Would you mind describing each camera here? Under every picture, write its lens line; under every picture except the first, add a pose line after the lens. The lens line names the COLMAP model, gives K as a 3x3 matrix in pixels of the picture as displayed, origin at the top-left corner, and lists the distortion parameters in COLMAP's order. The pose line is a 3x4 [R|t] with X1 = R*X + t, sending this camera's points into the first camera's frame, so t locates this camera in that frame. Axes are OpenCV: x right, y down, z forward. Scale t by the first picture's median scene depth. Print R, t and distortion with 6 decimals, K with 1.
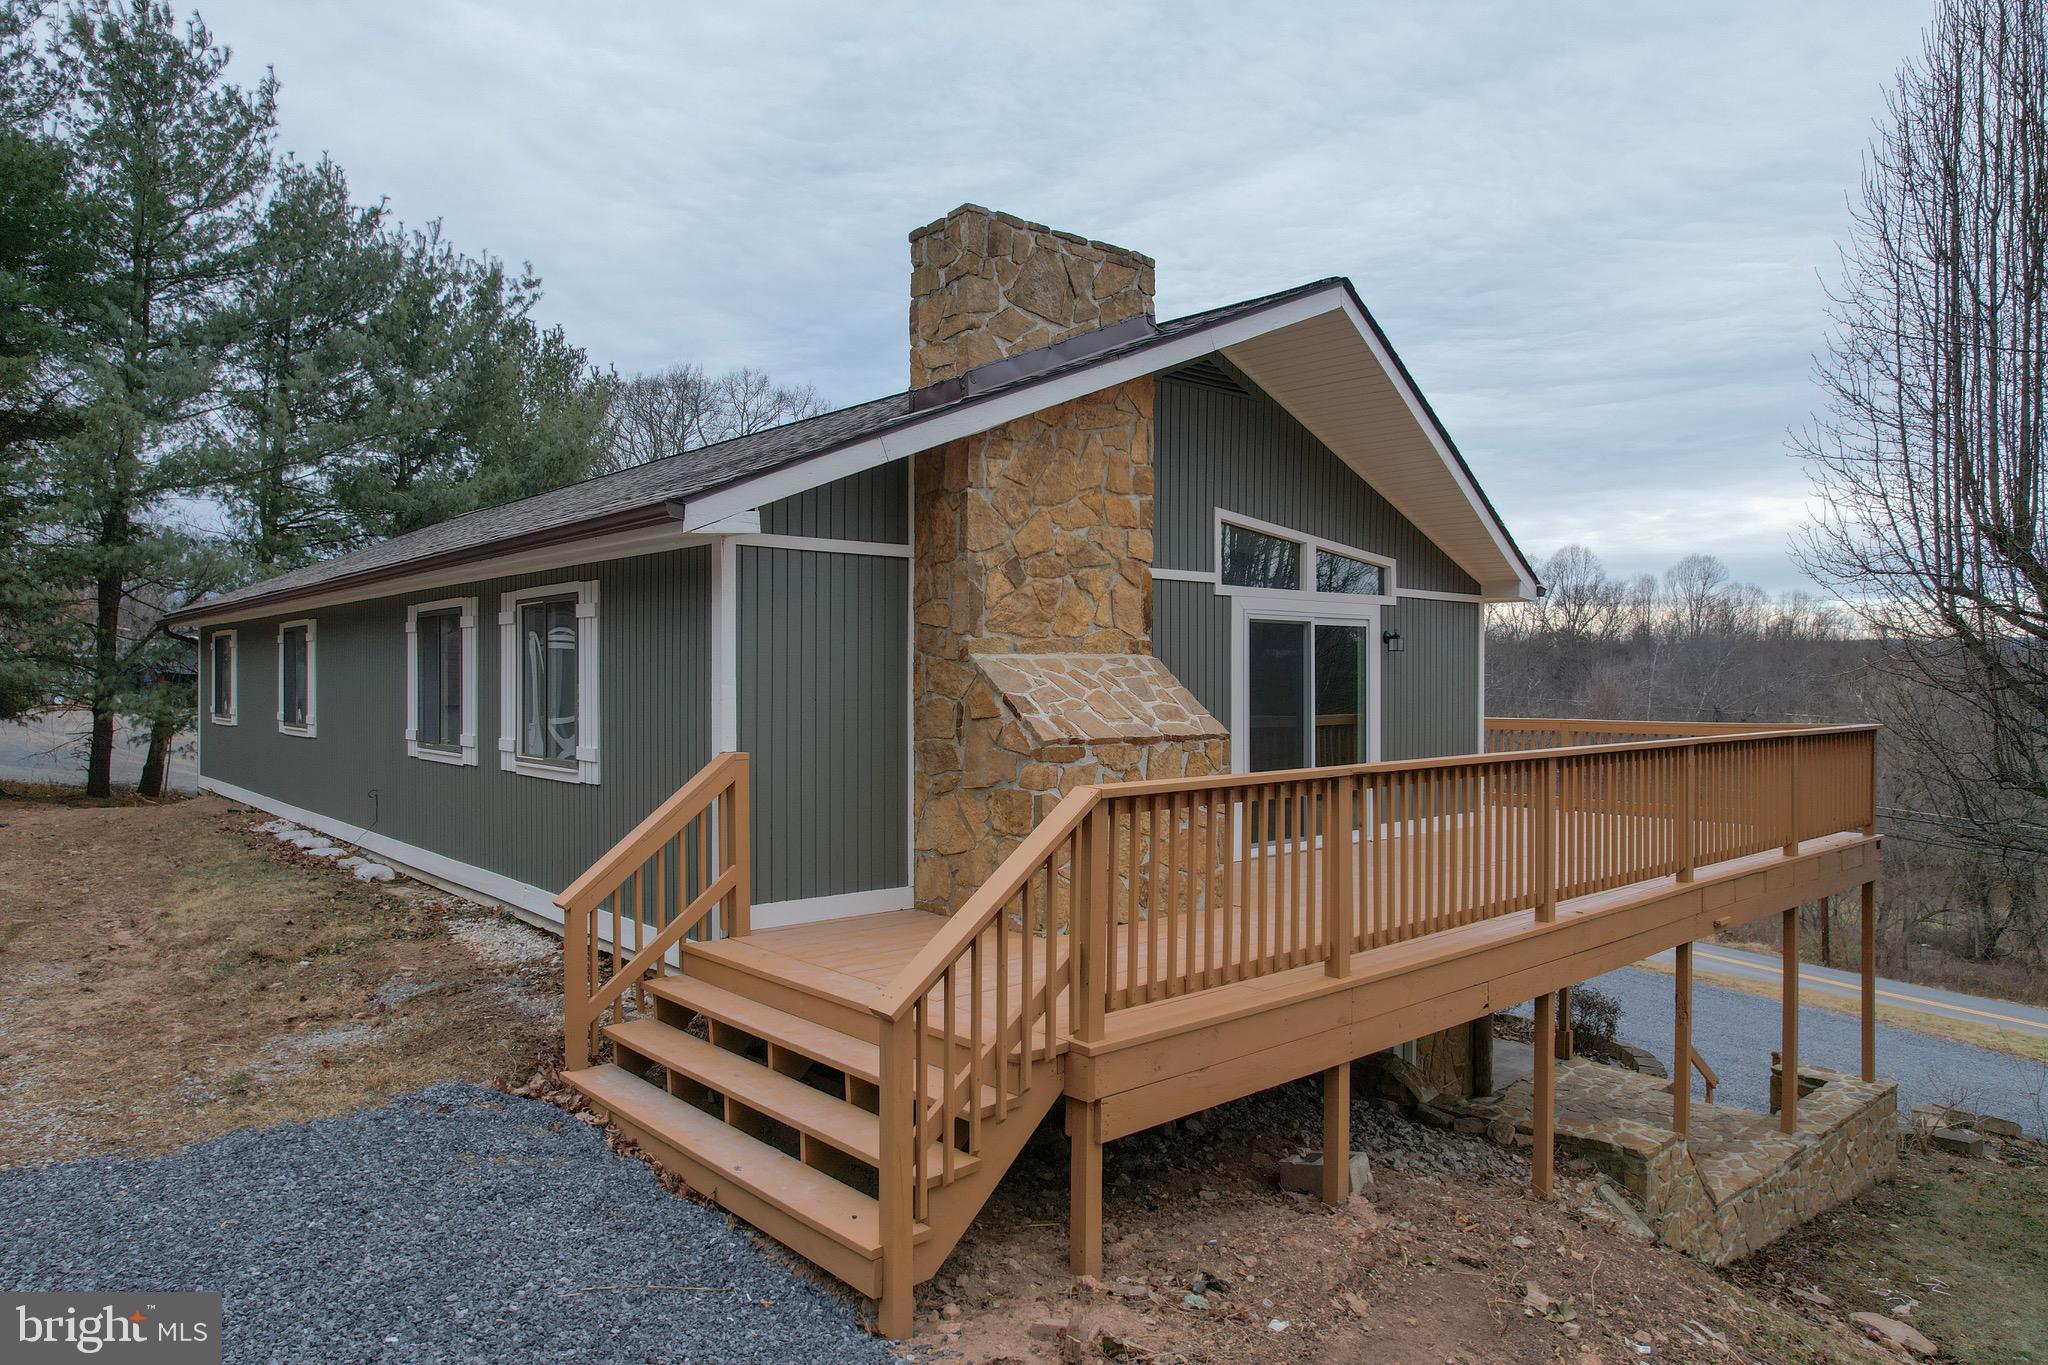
lens RADIAL K [[1309.1, 0, 1024.0], [0, 1309.1, 682.5], [0, 0, 1]] dist [-0.070993, 0.067106]
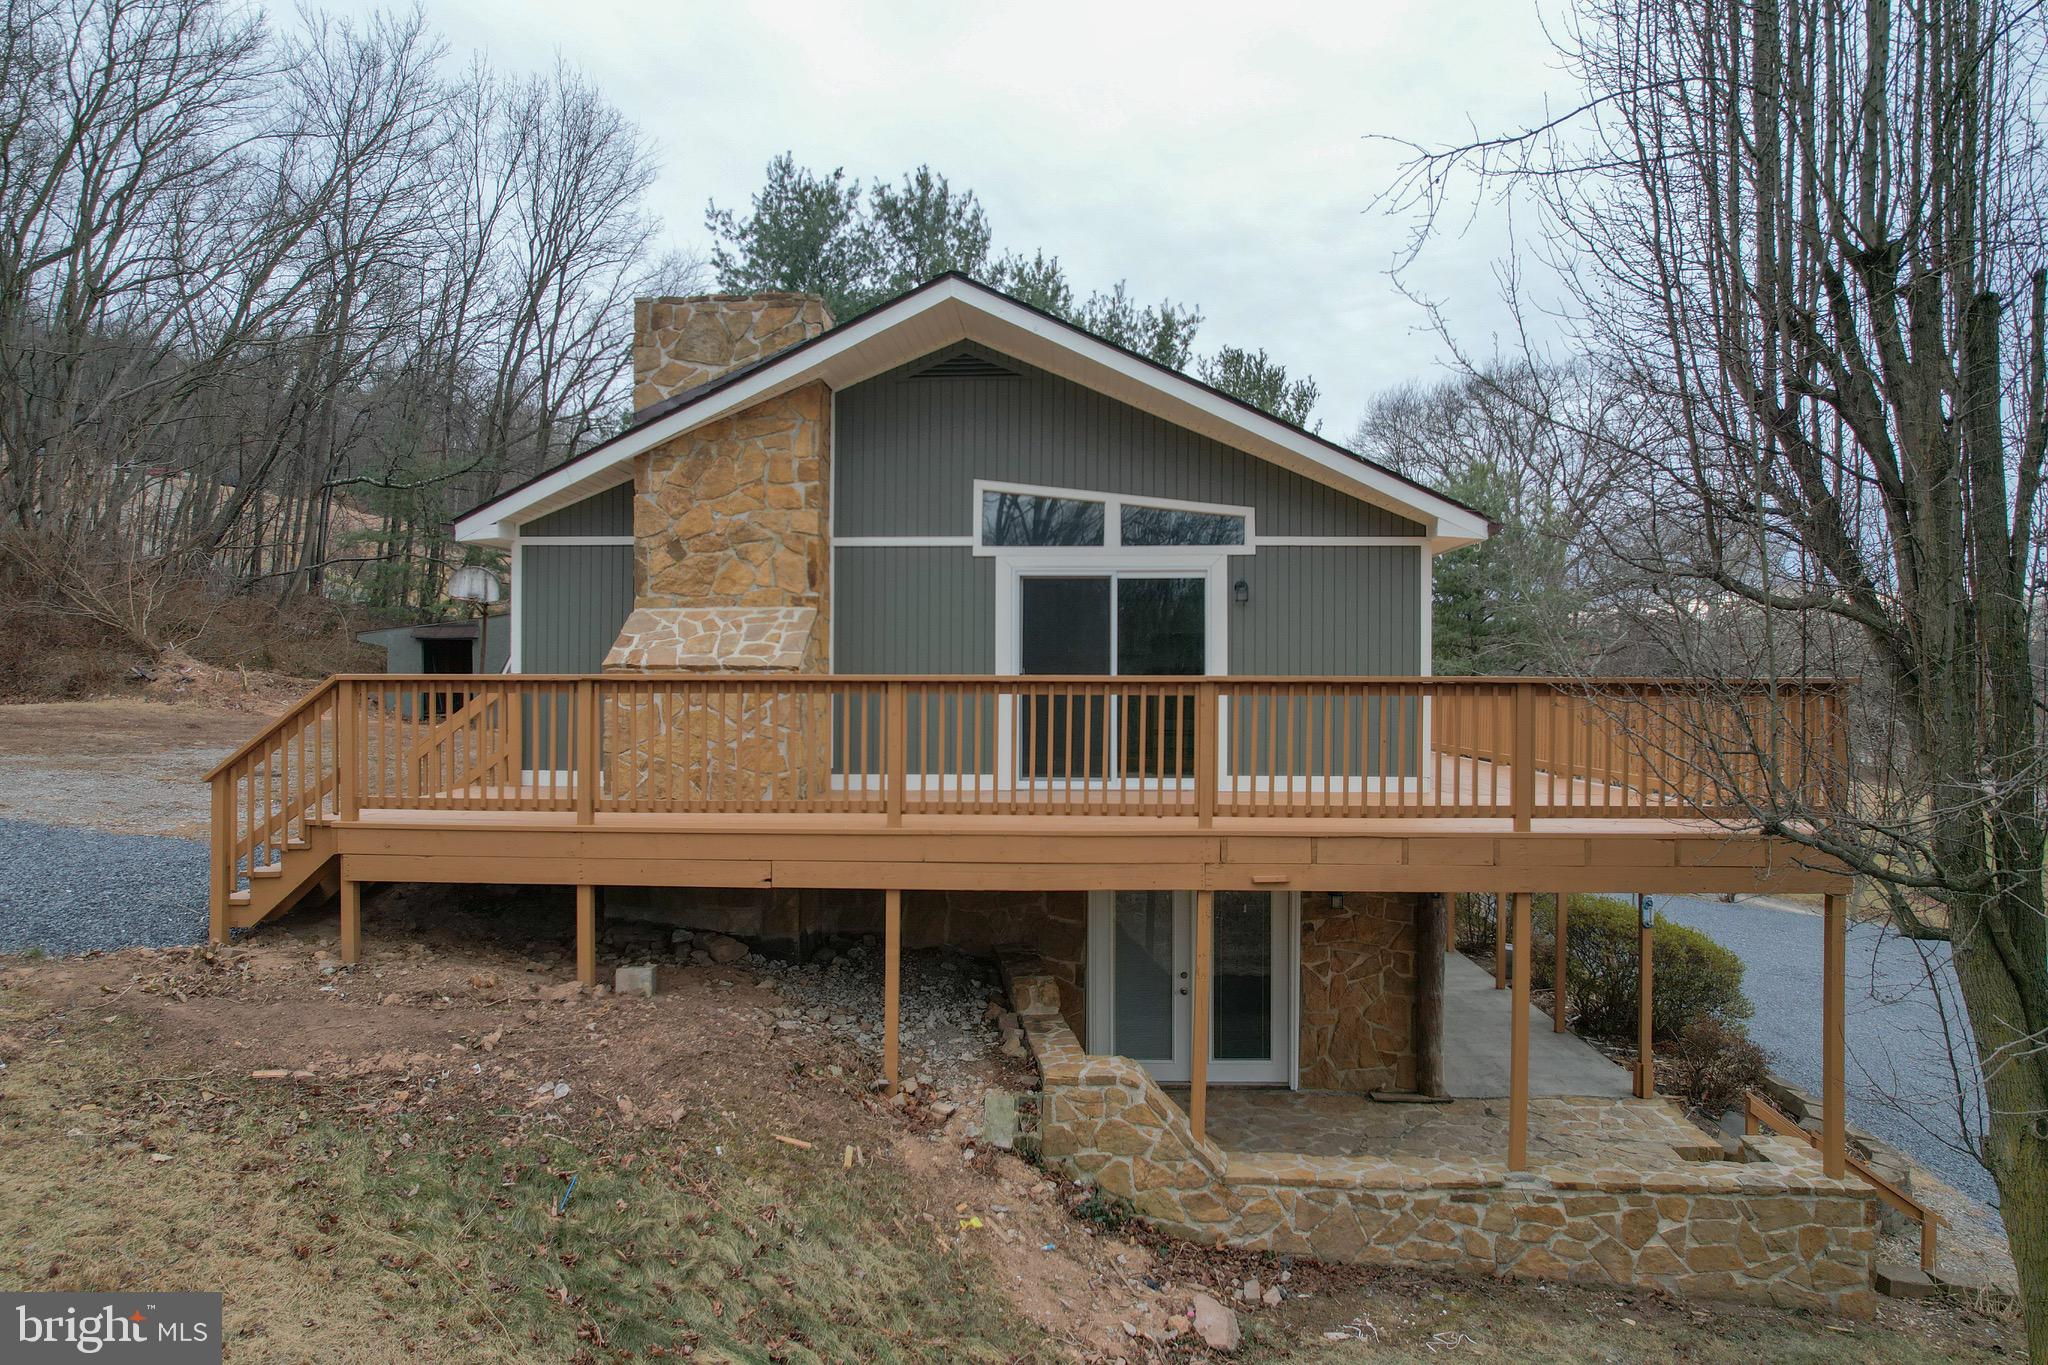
lens RADIAL K [[1309.1, 0, 1024.0], [0, 1309.1, 682.5], [0, 0, 1]] dist [-0.070993, 0.067106]
pose [[0.722459, 0.004890, -0.691397, 0.949347], [-0.006917, 0.999976, -0.000155, 0.043031], [0.691380, 0.004895, 0.722475, 0.192535]]
